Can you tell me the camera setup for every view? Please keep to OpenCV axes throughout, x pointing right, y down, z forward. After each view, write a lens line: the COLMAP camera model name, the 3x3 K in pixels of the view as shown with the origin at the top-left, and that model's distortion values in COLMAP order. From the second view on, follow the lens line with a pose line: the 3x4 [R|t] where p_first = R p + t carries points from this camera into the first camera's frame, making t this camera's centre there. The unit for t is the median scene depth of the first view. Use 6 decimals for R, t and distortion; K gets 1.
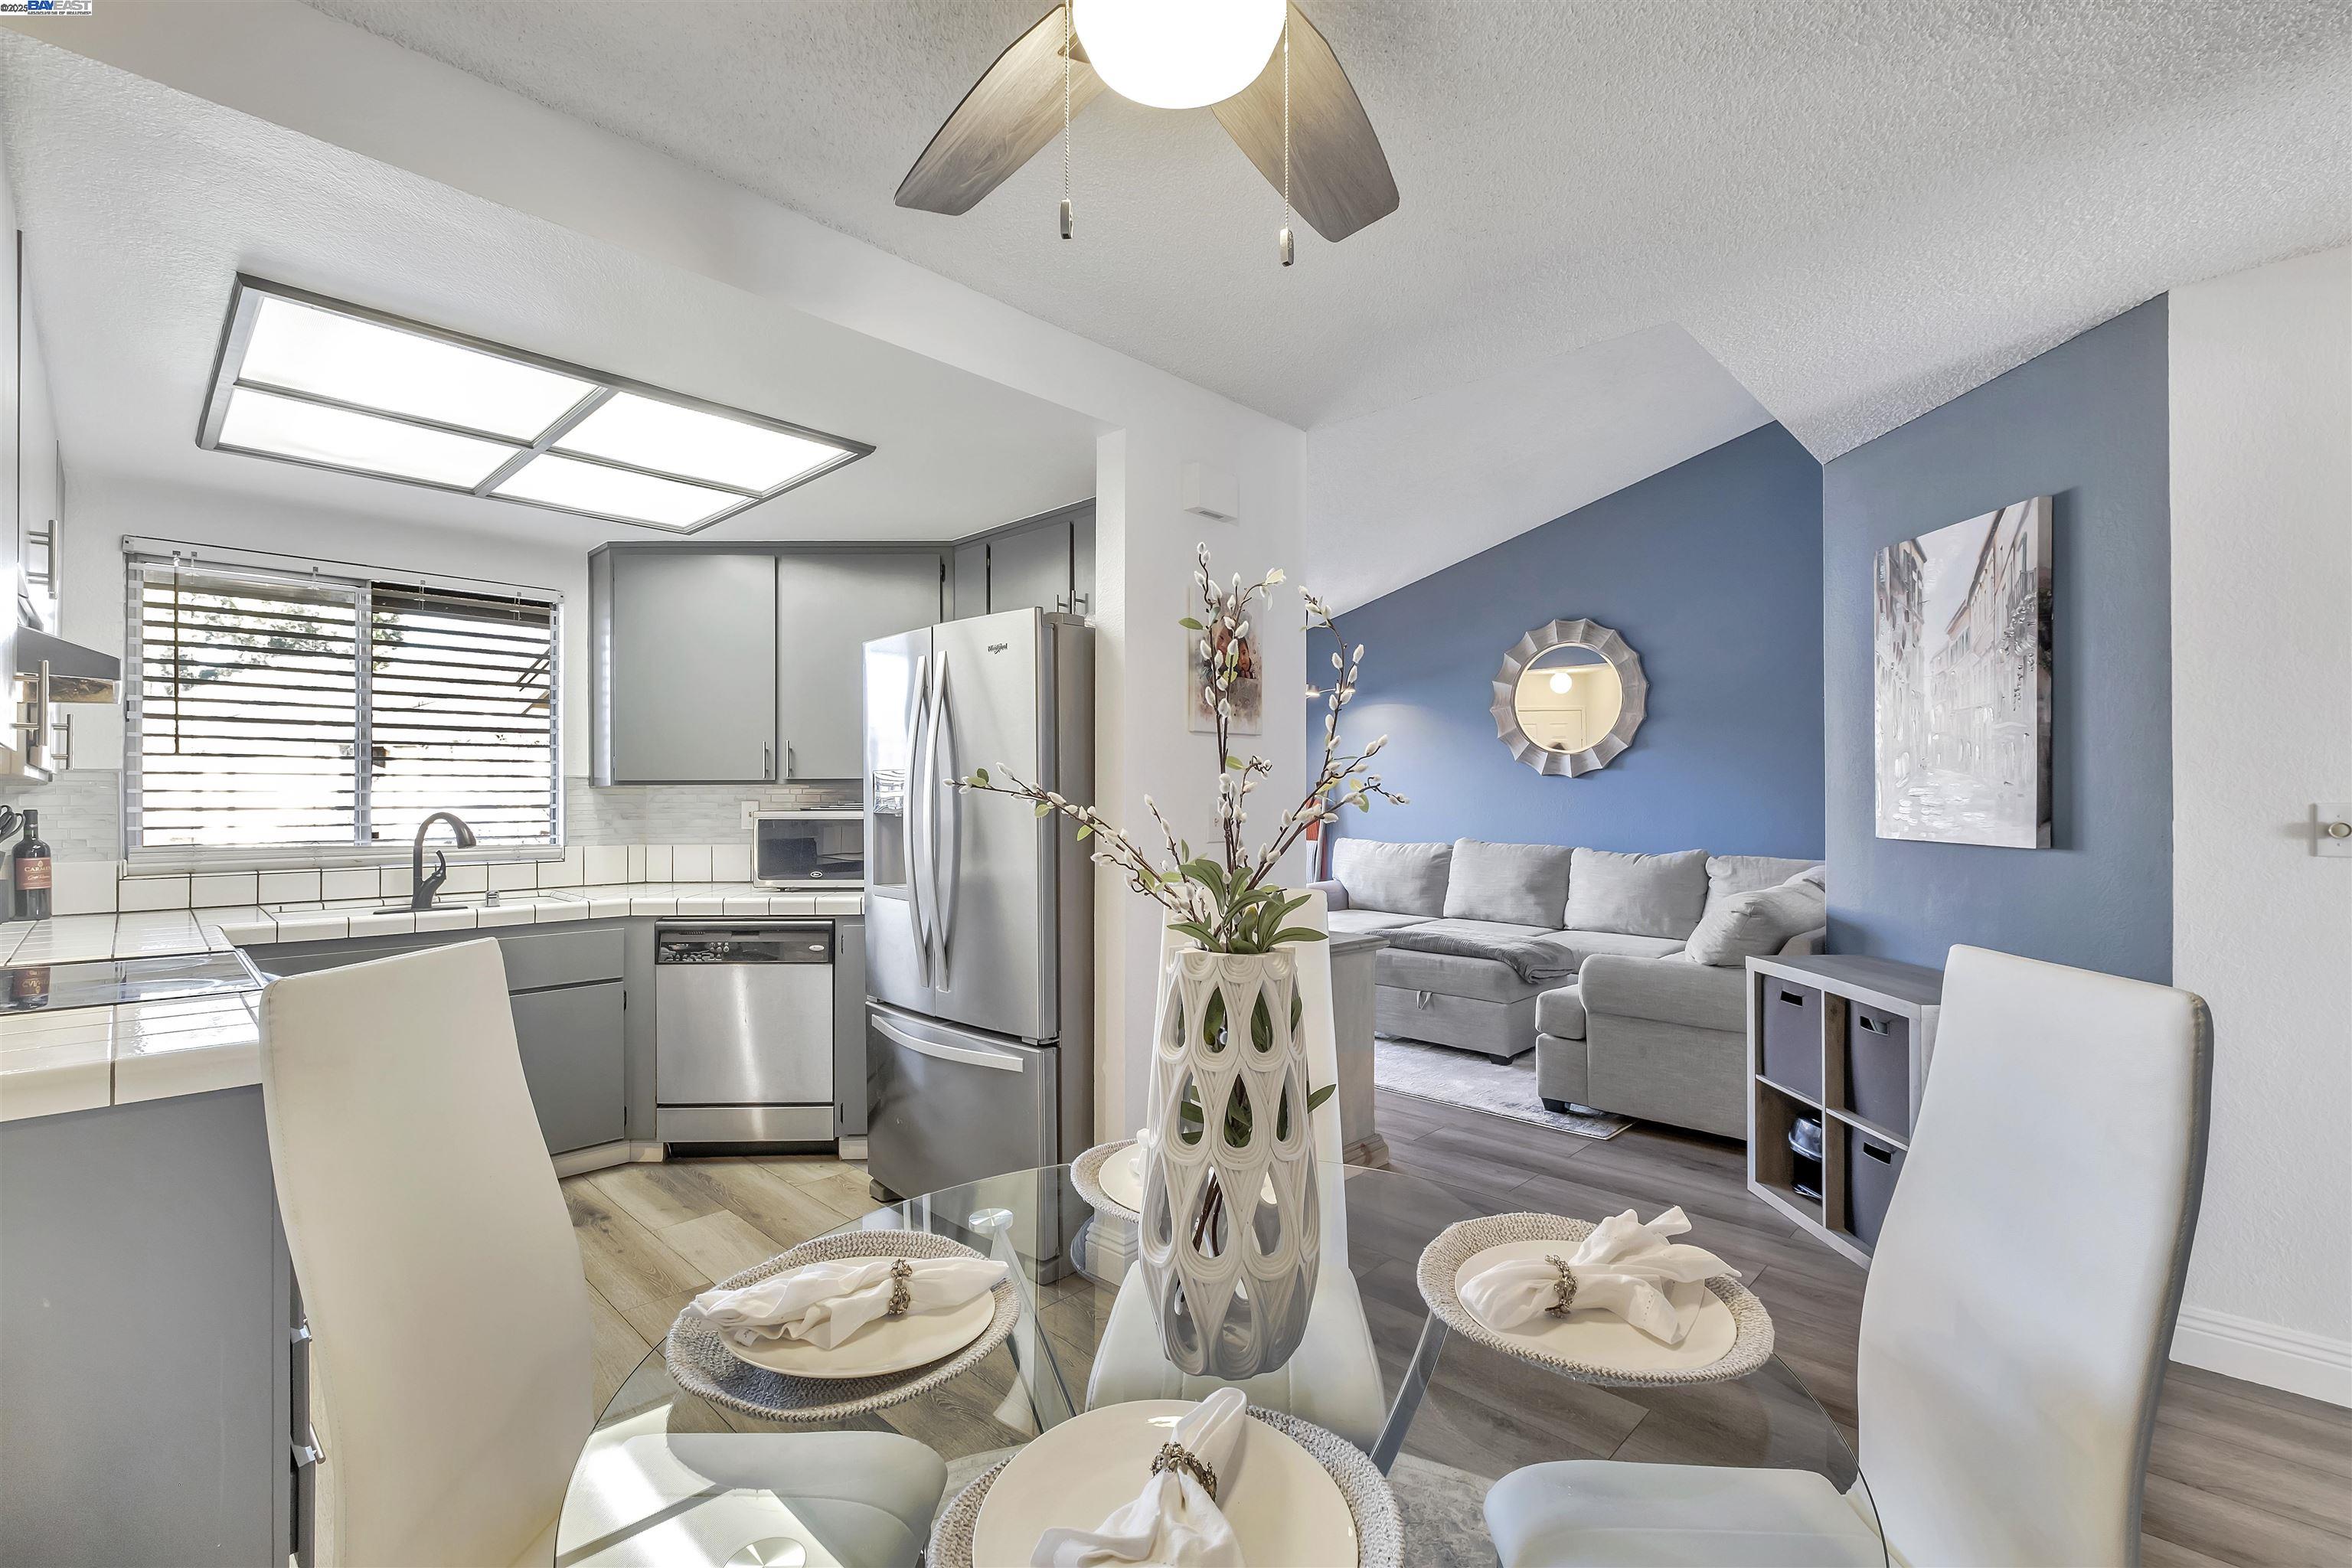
lens RADIAL K [[1029.0, 0, 1176.0], [0, 1029.0, 784.0], [0, 0, 1]] dist [0.004051, 0.000176]
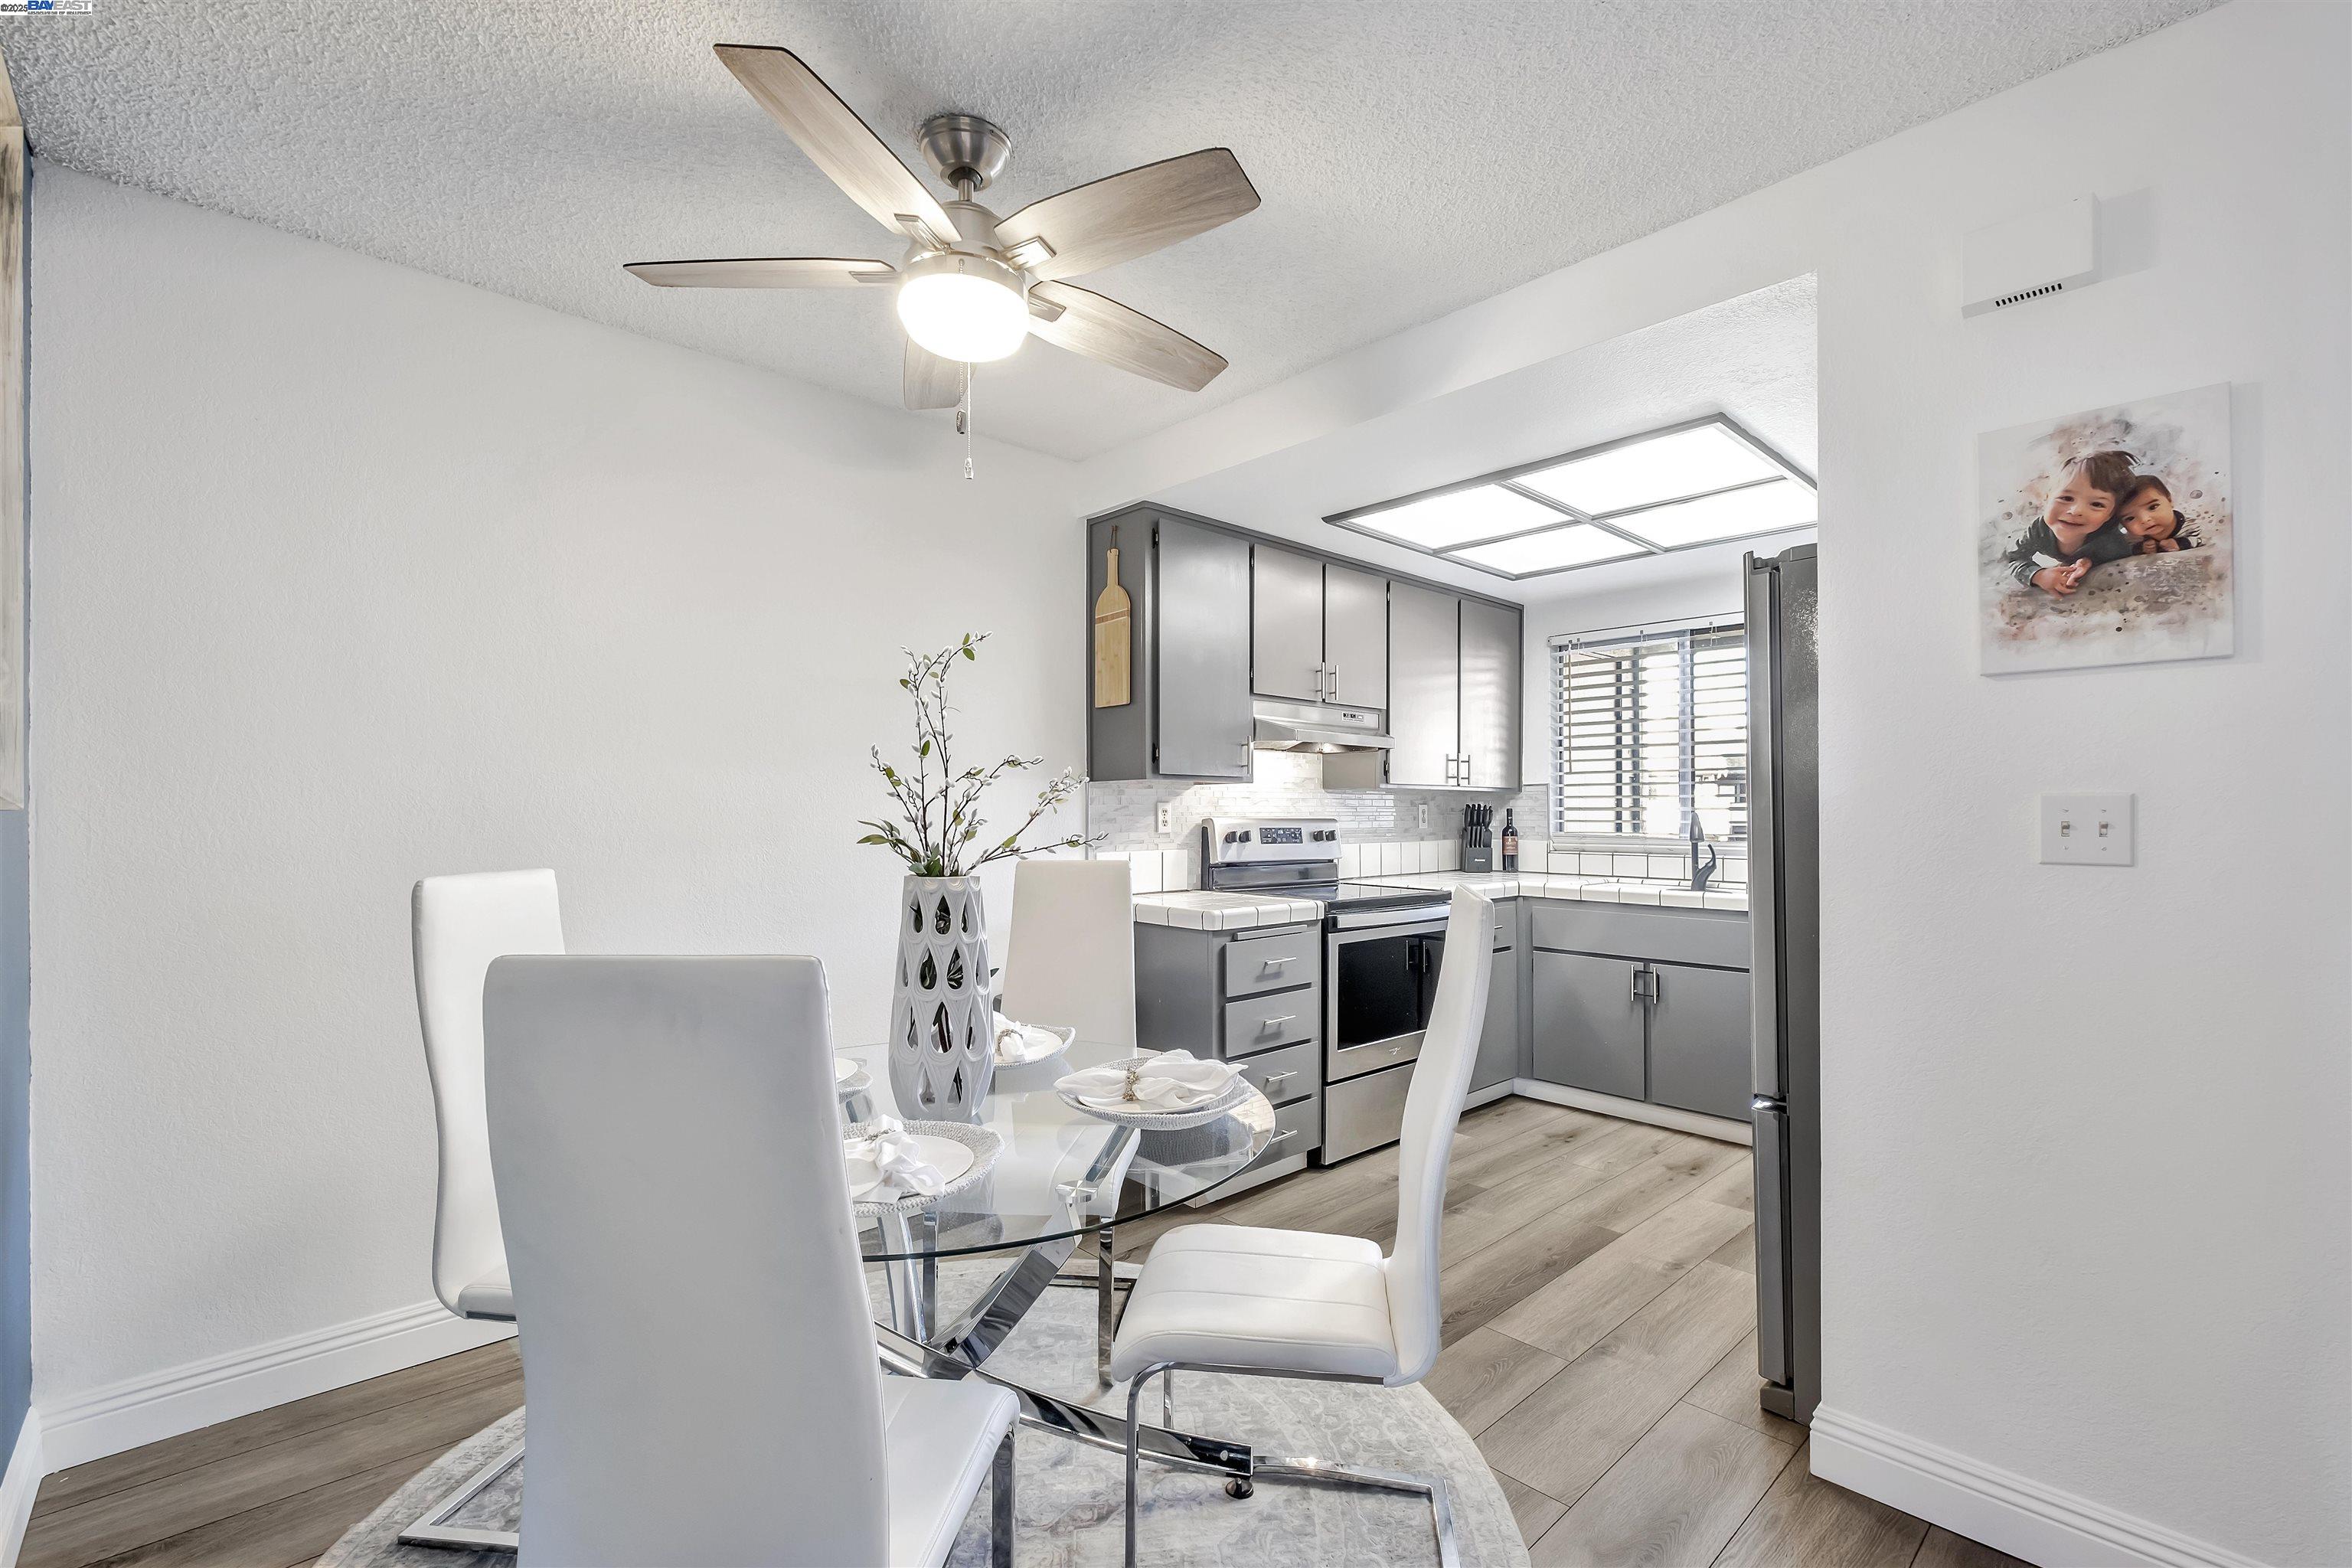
lens RADIAL K [[1018.5, 0, 1175.8], [0, 1018.5, 823.0], [0, 0, 1]] dist [0.001378, 0.000062]
pose [[-0.058013, 0.013200, -0.998229, 0.612050], [0.011040, 0.999860, 0.012580, 0.020737], [0.998255, -0.010291, -0.058151, 0.531934]]
